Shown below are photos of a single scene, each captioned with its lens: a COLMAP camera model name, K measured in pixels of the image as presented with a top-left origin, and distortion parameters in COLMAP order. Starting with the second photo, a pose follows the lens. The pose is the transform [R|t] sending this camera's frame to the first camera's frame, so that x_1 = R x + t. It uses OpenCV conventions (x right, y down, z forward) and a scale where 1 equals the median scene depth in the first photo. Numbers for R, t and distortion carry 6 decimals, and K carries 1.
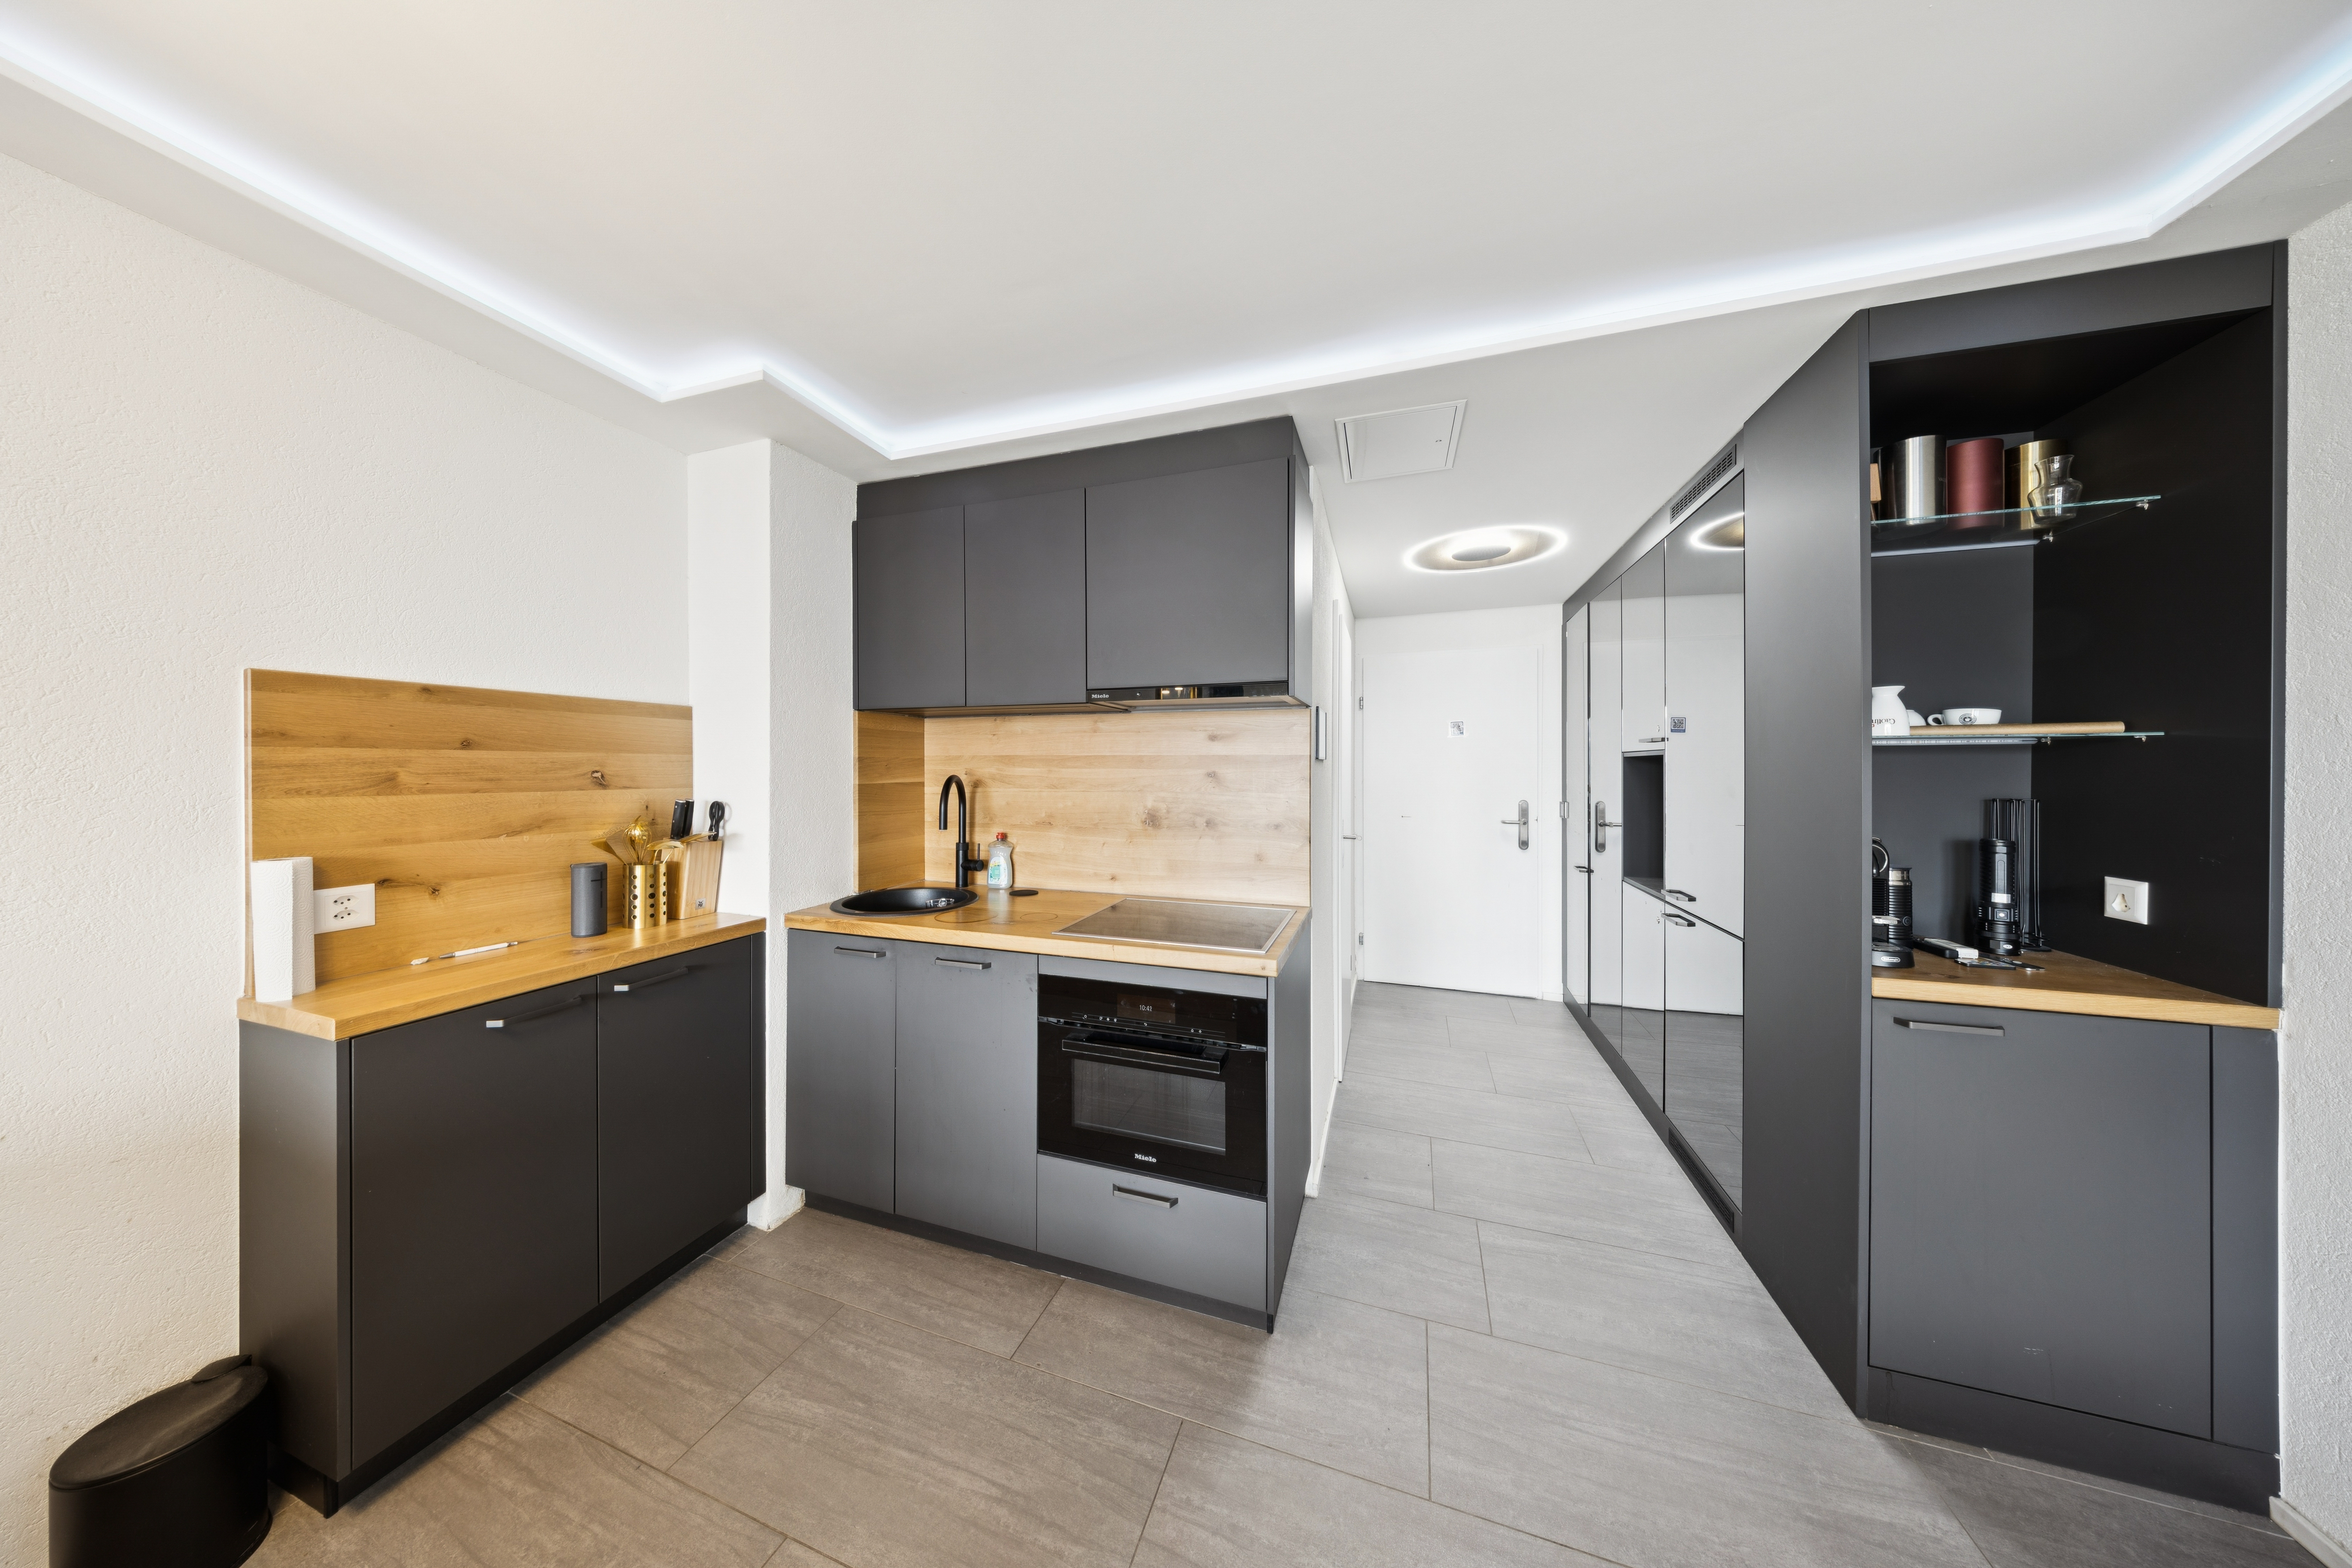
lens RADIAL K [[679.0, 0, 1158.7], [0, 679.0, 766.4], [0, 0, 1]] dist [0.001805, 0.000007]
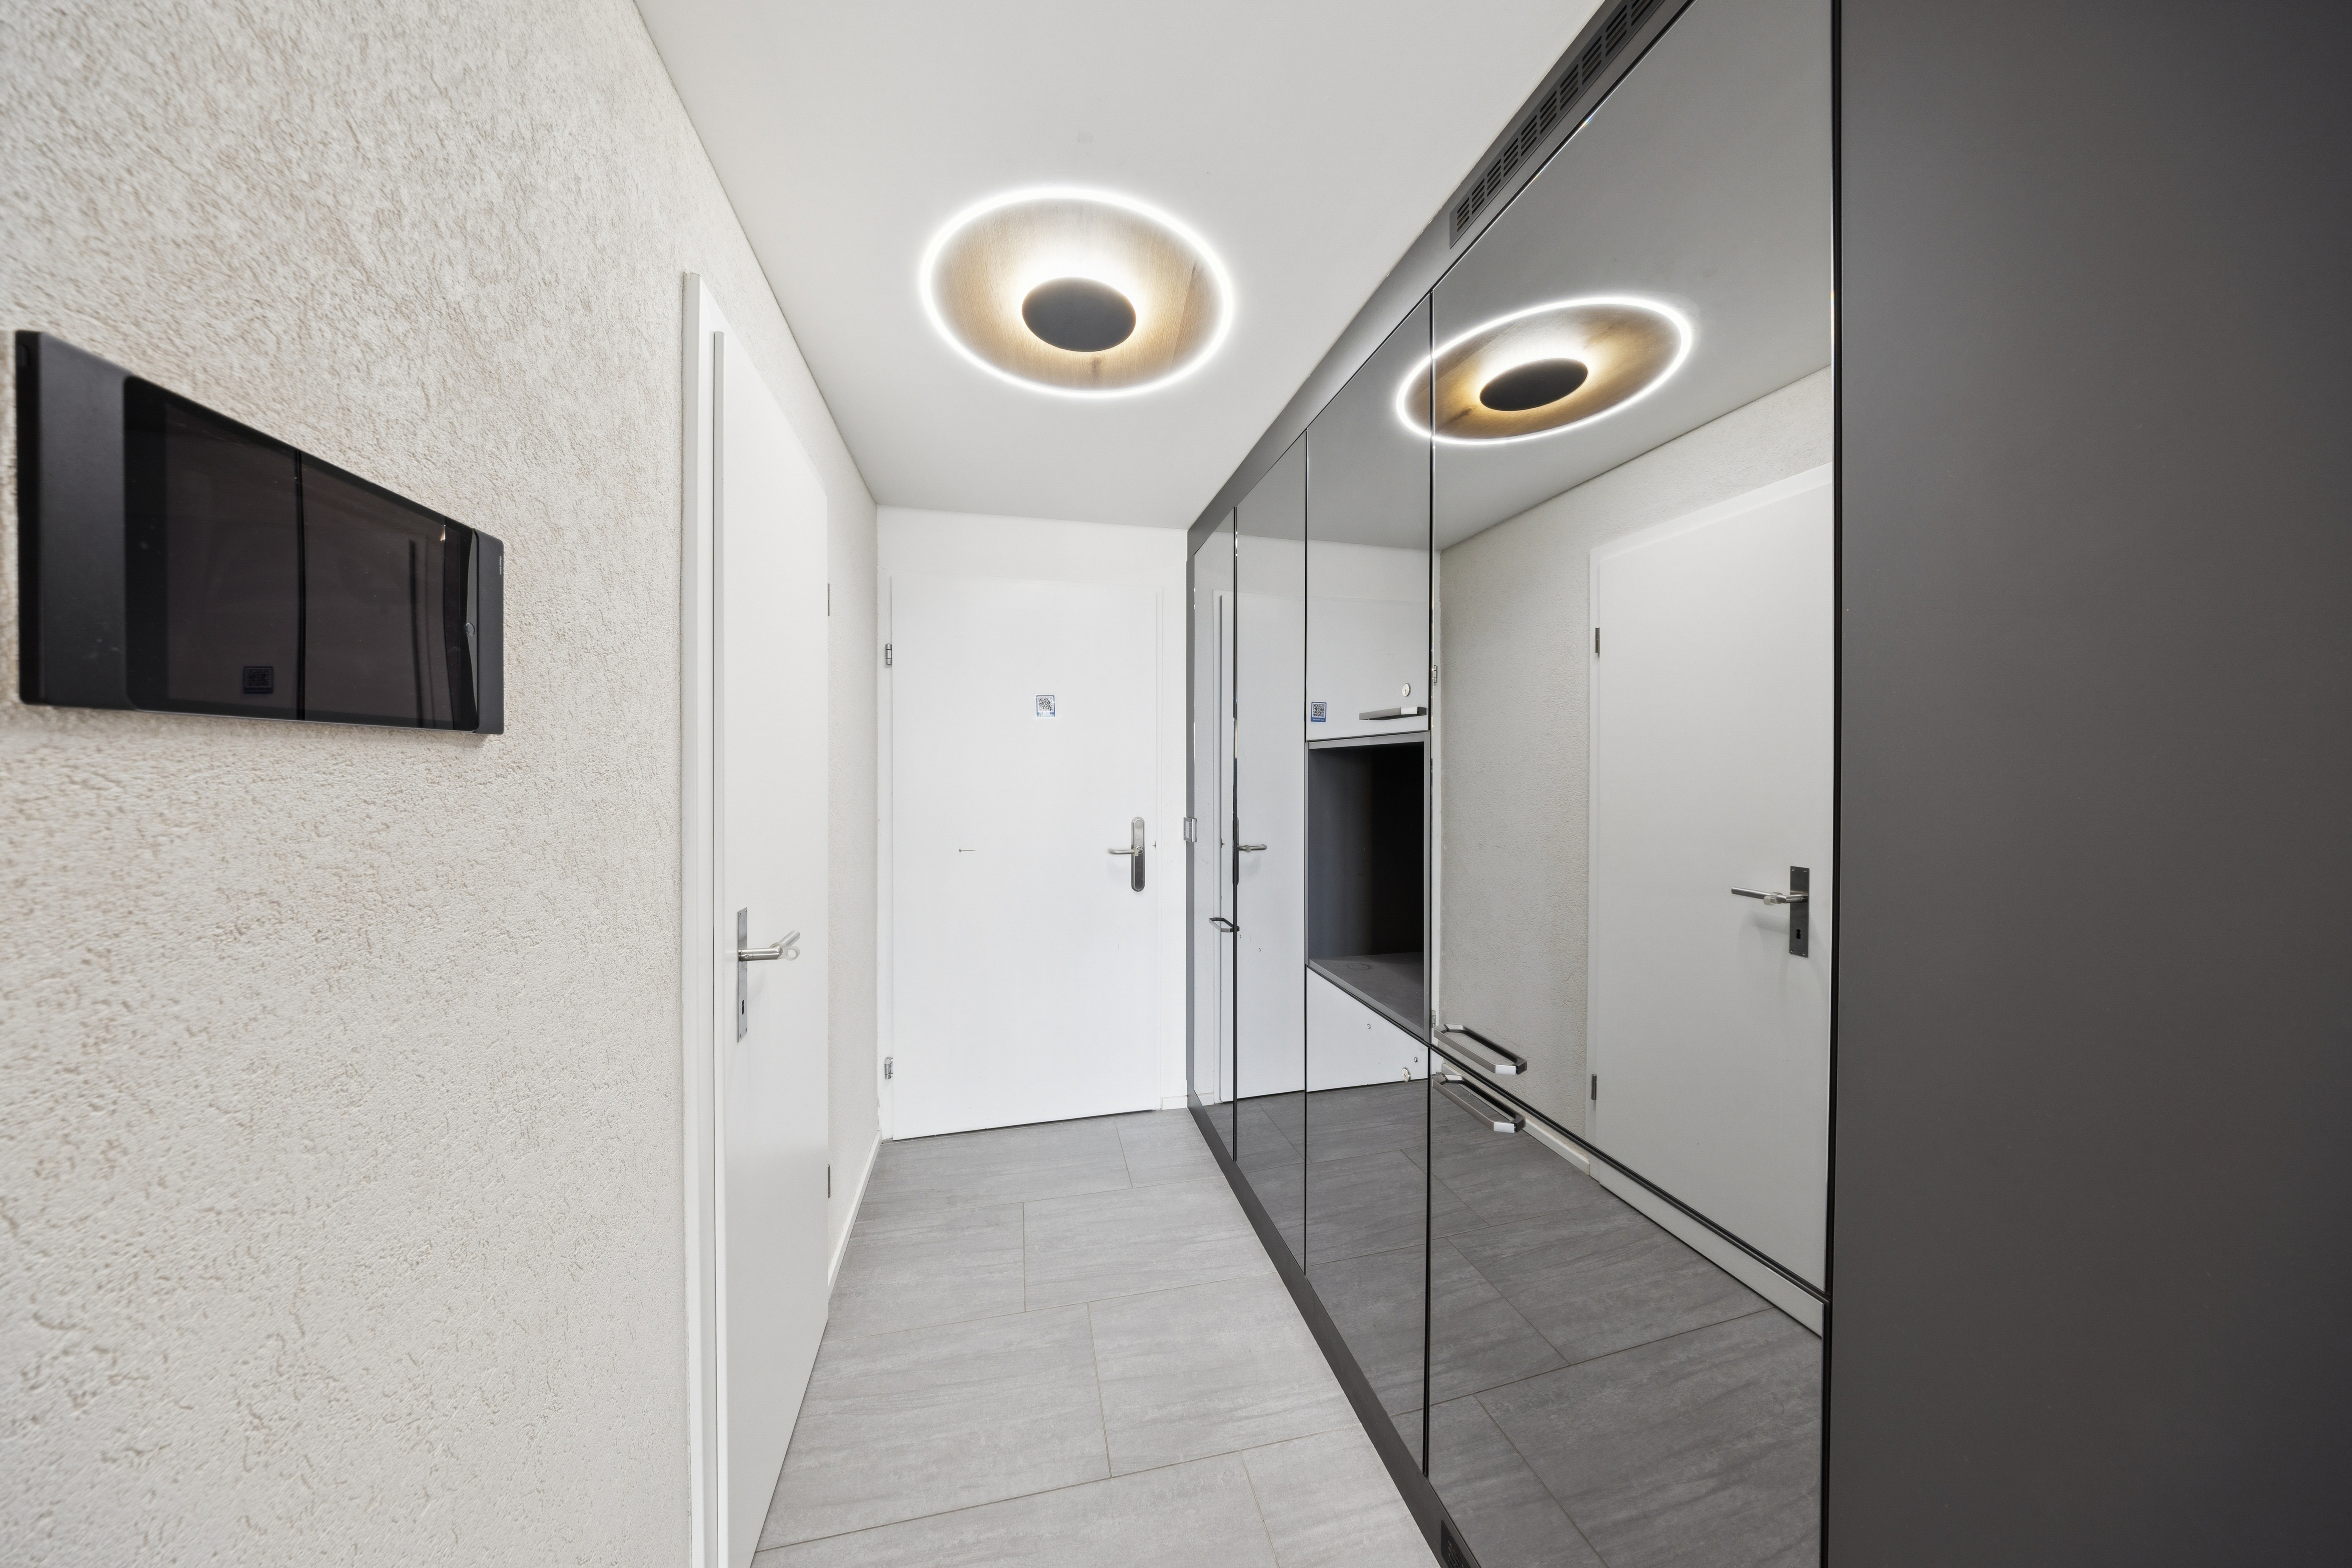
lens RADIAL K [[679.0, 0, 1166.0], [0, 679.0, 771.9], [0, 0, 1]] dist [0.001805, 0.000007]
pose [[0.839135, -0.001118, 0.543922, 0.205465], [-0.001567, 0.999989, 0.004473, 0.002608], [-0.543921, -0.004606, 0.839124, 0.441456]]
